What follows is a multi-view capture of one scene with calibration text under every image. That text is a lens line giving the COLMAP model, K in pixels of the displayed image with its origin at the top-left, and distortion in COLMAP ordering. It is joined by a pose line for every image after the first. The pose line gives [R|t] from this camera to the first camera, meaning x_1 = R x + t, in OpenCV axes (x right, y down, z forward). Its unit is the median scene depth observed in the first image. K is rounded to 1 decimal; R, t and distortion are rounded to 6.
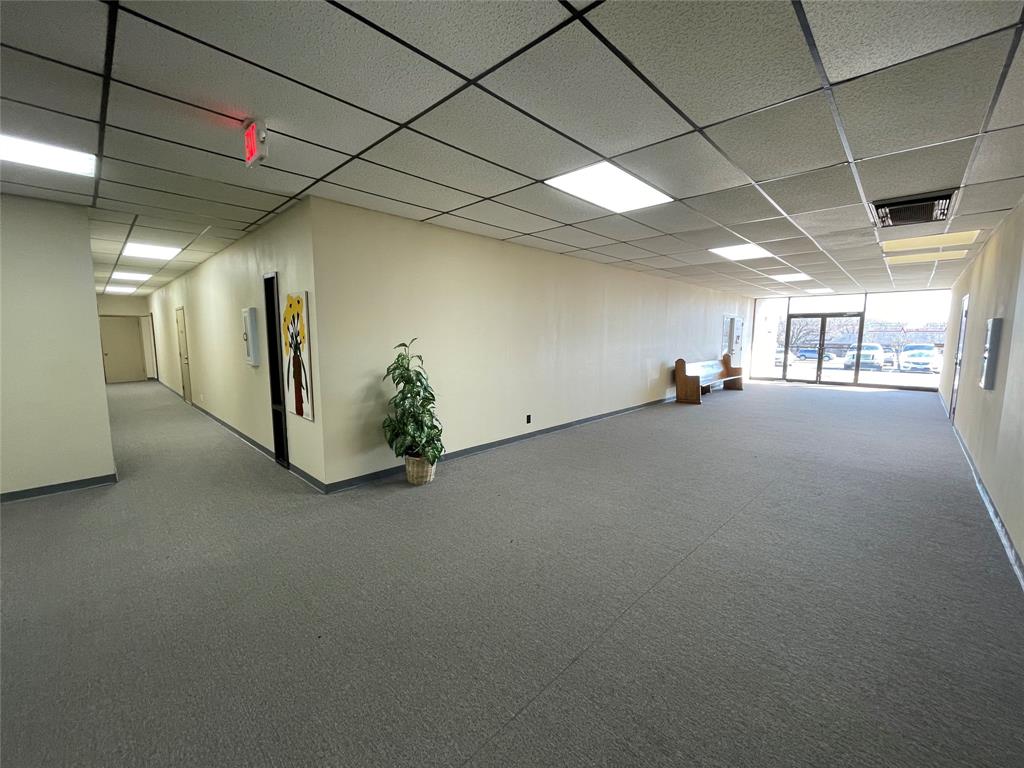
lens RADIAL K [[413.5, 0, 516.9], [0, 413.5, 384.1], [0, 0, 1]] dist [-0.002651, -0.000315]
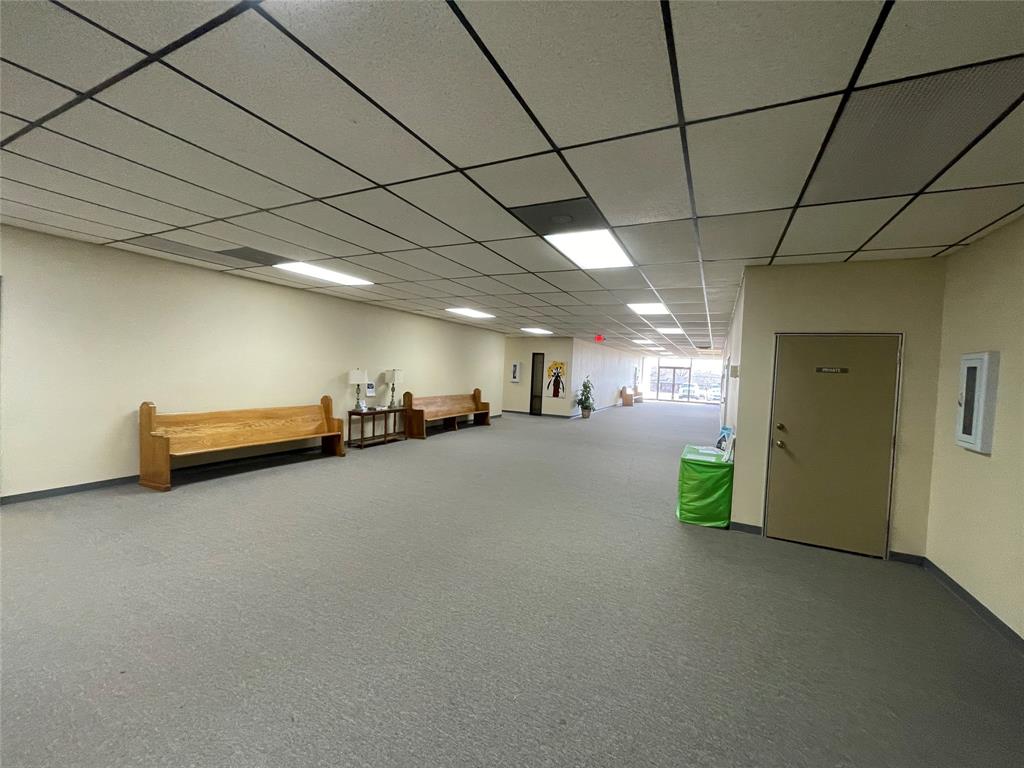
lens RADIAL K [[413.5, 0, 511.7], [0, 413.5, 384.2], [0, 0, 1]] dist [-0.002651, -0.000315]
pose [[0.955030, 0.035733, 0.294348, -0.612913], [-0.013940, 0.997025, -0.075804, 0.077226], [-0.296181, 0.068291, 0.952687, -0.688597]]
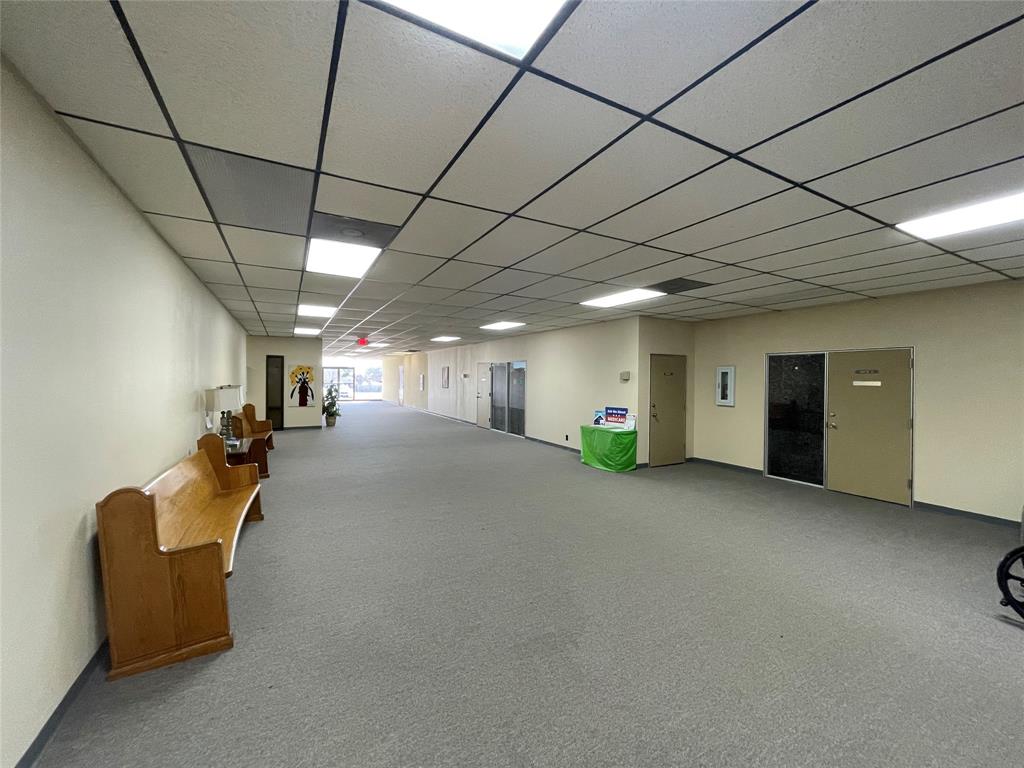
lens RADIAL K [[413.5, 0, 514.6], [0, 413.5, 385.5], [0, 0, 1]] dist [-0.002651, -0.000315]
pose [[0.305027, -0.012465, 0.952262, -0.944656], [0.100045, 0.994801, -0.019025, 0.045351], [-0.947074, 0.101072, 0.304688, -0.432316]]
